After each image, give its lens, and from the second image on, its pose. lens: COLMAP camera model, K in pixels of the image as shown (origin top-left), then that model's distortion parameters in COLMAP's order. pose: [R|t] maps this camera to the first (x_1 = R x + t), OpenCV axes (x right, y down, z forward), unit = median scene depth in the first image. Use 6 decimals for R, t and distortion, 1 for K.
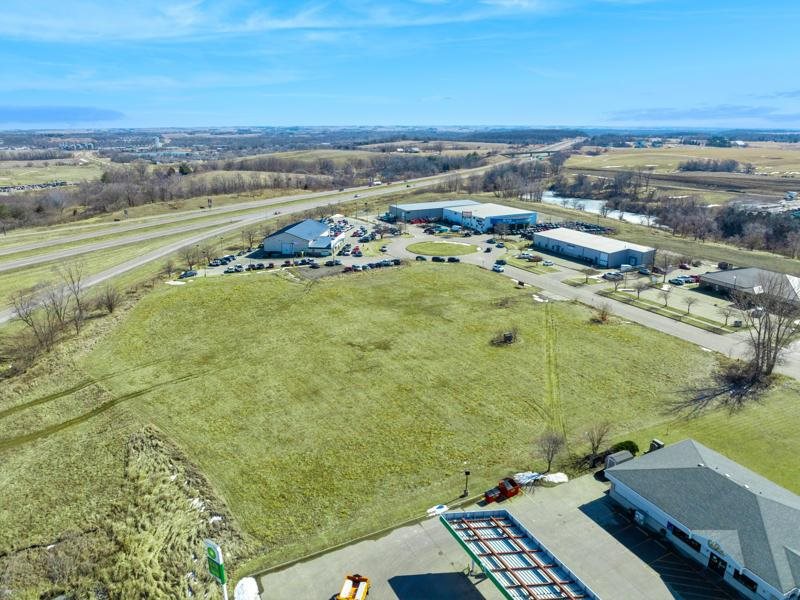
lens RADIAL K [[562.3, 0, 400.0], [0, 562.3, 300.0], [0, 0, 1]] dist [-0.041348, 0.005214]
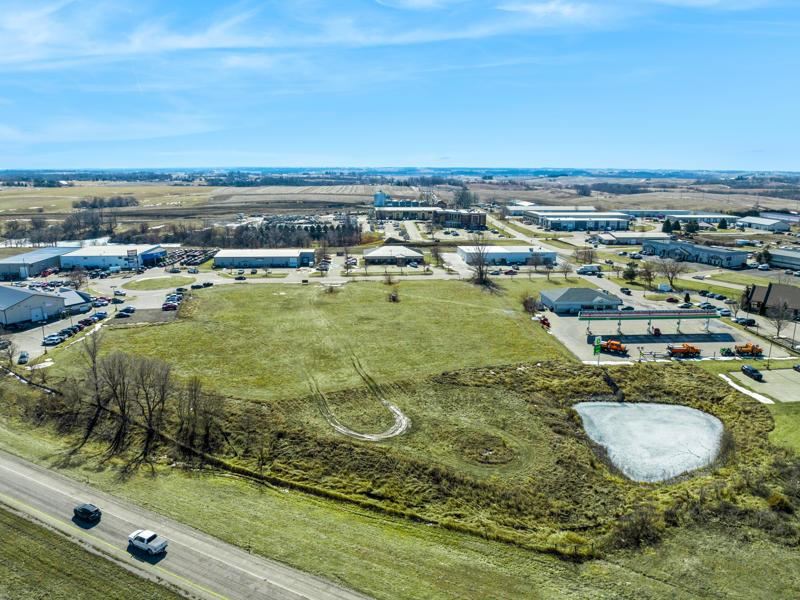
lens RADIAL K [[556.4, 0, 402.6], [0, 556.4, 297.8], [0, 0, 1]] dist [-0.034100, -0.000822]
pose [[0.392037, -0.207697, 0.896197, -0.758572], [0.270602, 0.957118, 0.103442, -0.055697], [-0.879251, 0.201960, 0.431428, 0.180673]]
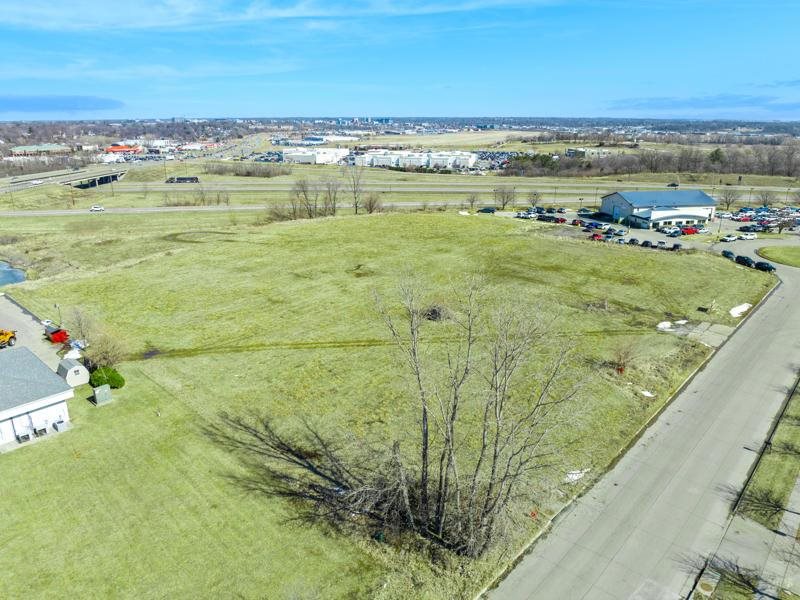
lens RADIAL K [[562.3, 0, 400.0], [0, 562.3, 300.0], [0, 0, 1]] dist [-0.041348, 0.005214]
pose [[0.353573, 0.292201, -0.888597, 0.494296], [-0.279580, 0.939545, 0.197710, -0.045978], [0.892648, 0.178529, 0.413892, 0.411991]]
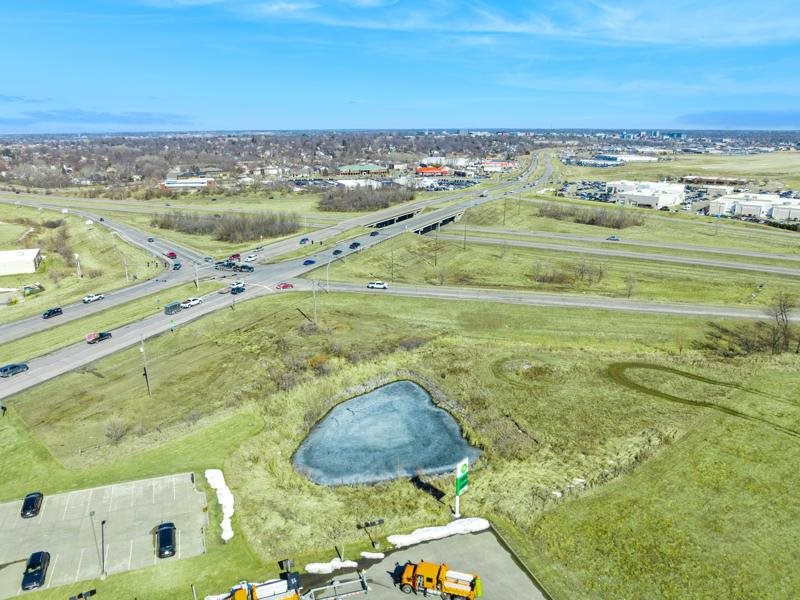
lens RADIAL K [[562.3, 0, 400.0], [0, 562.3, 300.0], [0, 0, 1]] dist [-0.041348, 0.005214]
pose [[-0.095550, 0.295040, -0.950695, 0.206737], [-0.293951, 0.904110, 0.310126, -0.063979], [0.951033, 0.309090, 0.000340, 0.202922]]
